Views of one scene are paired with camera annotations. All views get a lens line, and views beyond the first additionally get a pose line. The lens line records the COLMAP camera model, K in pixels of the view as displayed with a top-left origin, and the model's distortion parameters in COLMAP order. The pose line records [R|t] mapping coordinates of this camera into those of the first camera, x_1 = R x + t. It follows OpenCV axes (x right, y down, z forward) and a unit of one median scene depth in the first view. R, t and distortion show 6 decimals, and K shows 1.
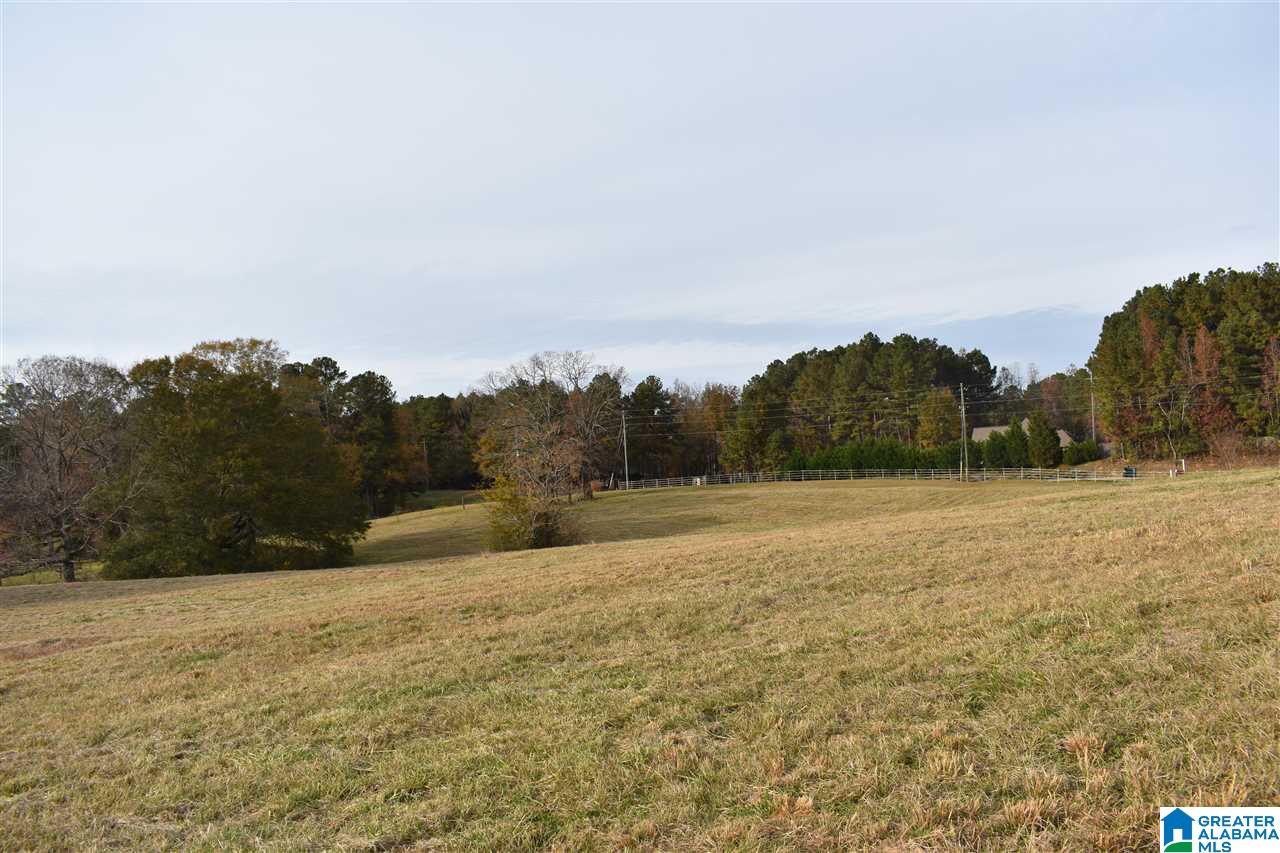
lens RADIAL K [[991.9, 0, 642.5], [0, 991.9, 429.8], [0, 0, 1]] dist [-0.096542, 0.019054]
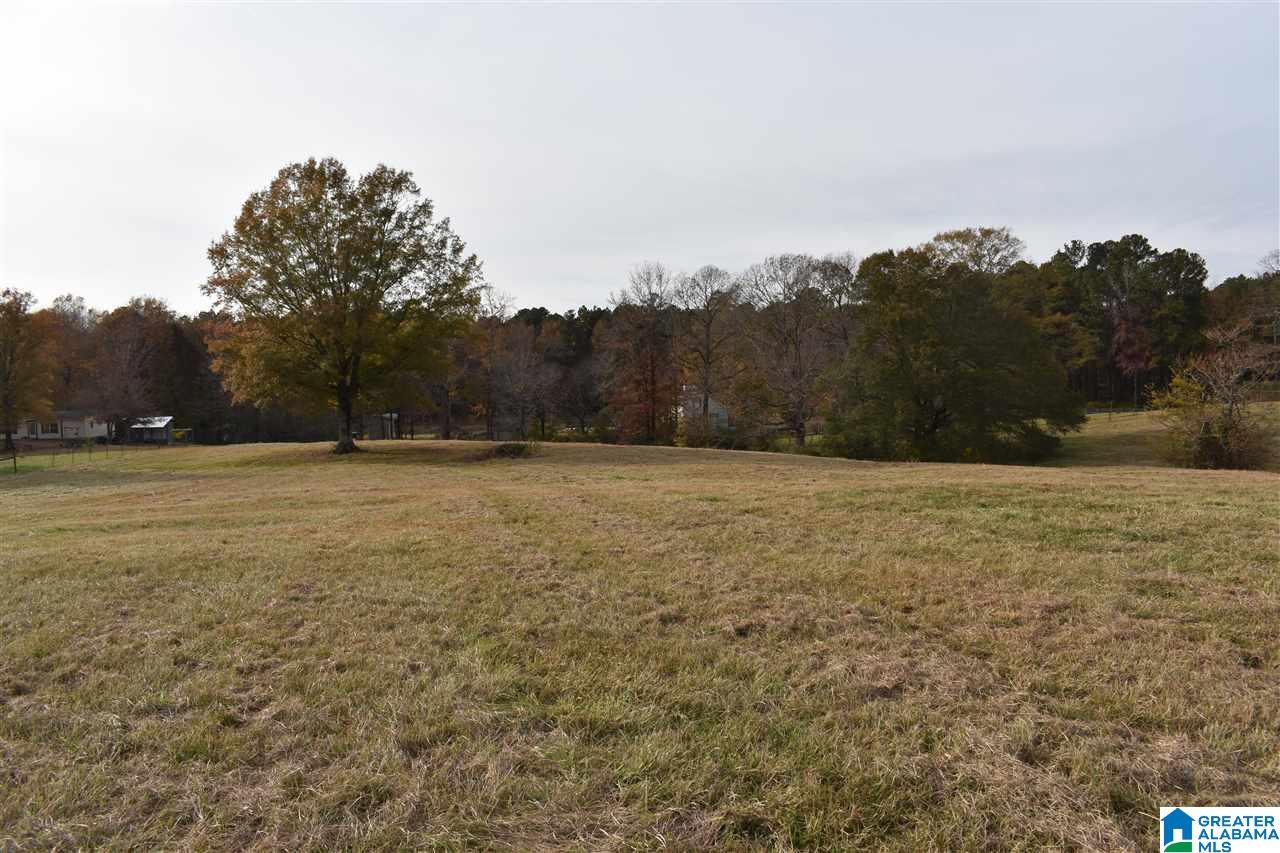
lens RADIAL K [[991.9, 0, 636.3], [0, 991.9, 429.7], [0, 0, 1]] dist [-0.096542, 0.019054]
pose [[0.640226, 0.096010, -0.762163, 0.102395], [0.004266, 0.991699, 0.128508, -0.009904], [0.768174, -0.085526, 0.634503, 0.032158]]
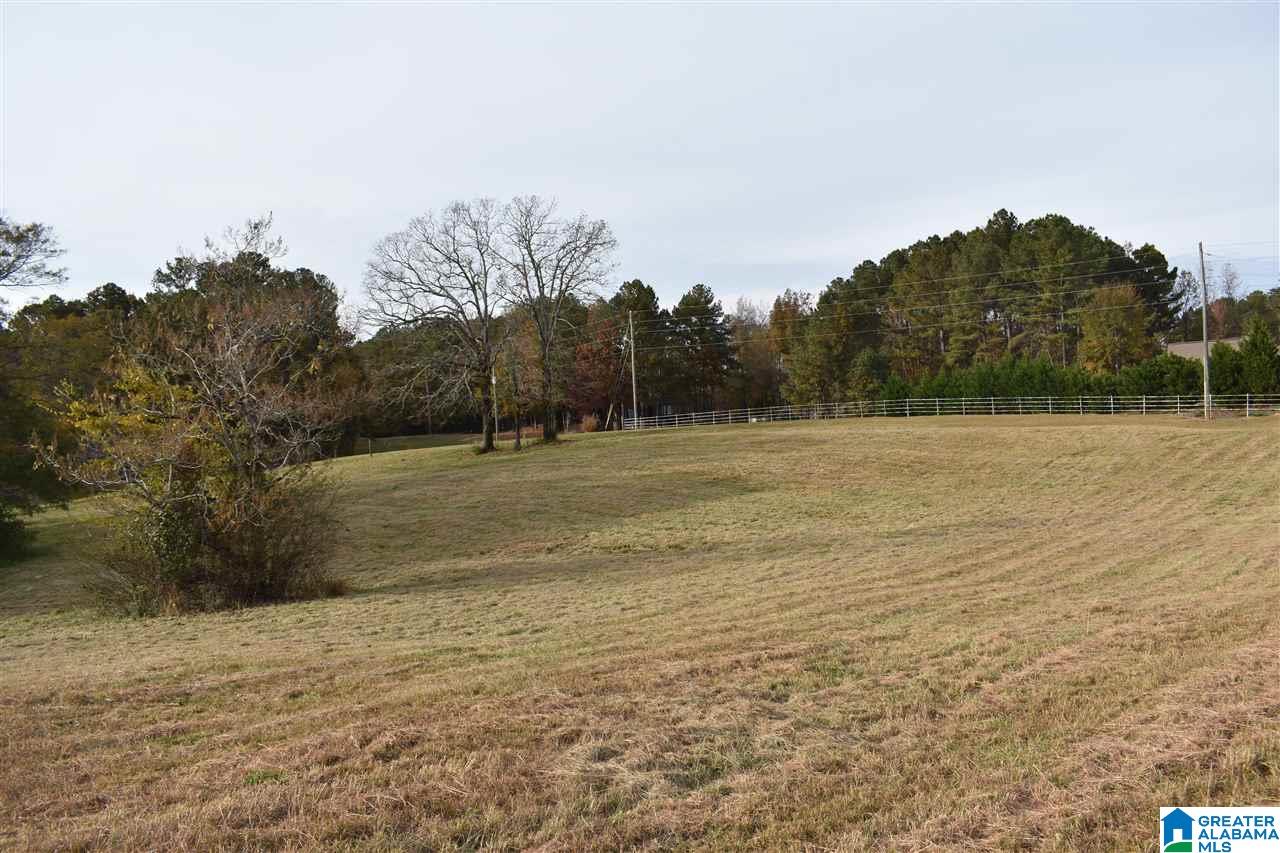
lens RADIAL K [[991.9, 0, 641.7], [0, 991.9, 421.1], [0, 0, 1]] dist [-0.096542, 0.019054]
pose [[0.995931, 0.010578, -0.089502, 0.043678], [-0.006926, 0.999135, 0.041015, 0.024333], [0.089858, -0.040229, 0.995142, 0.308058]]
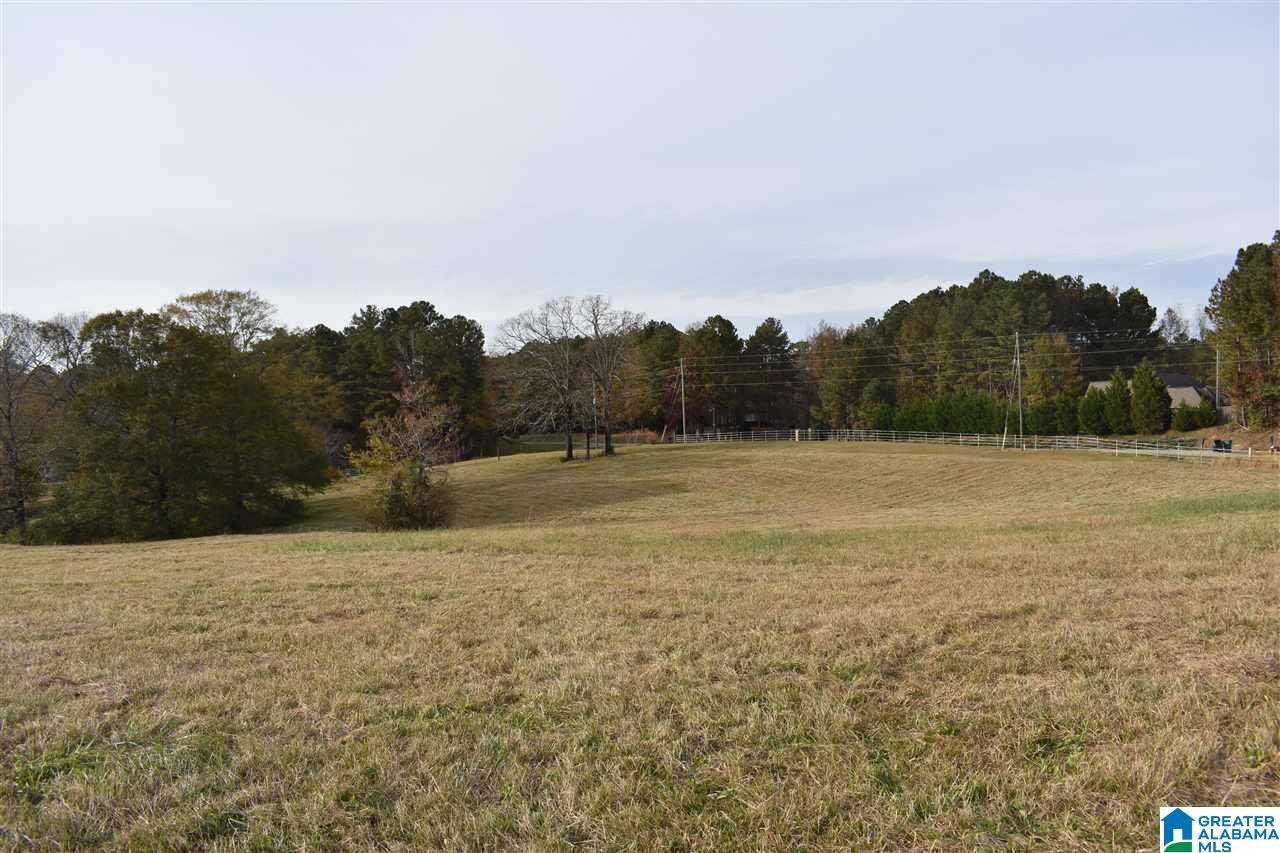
lens RADIAL K [[991.9, 0, 644.6], [0, 991.9, 427.5], [0, 0, 1]] dist [-0.096542, 0.019054]
pose [[0.969451, 0.023599, -0.244148, 0.159387], [-0.008435, 0.997980, 0.062969, -0.011523], [0.245141, -0.058986, 0.967691, 0.079929]]
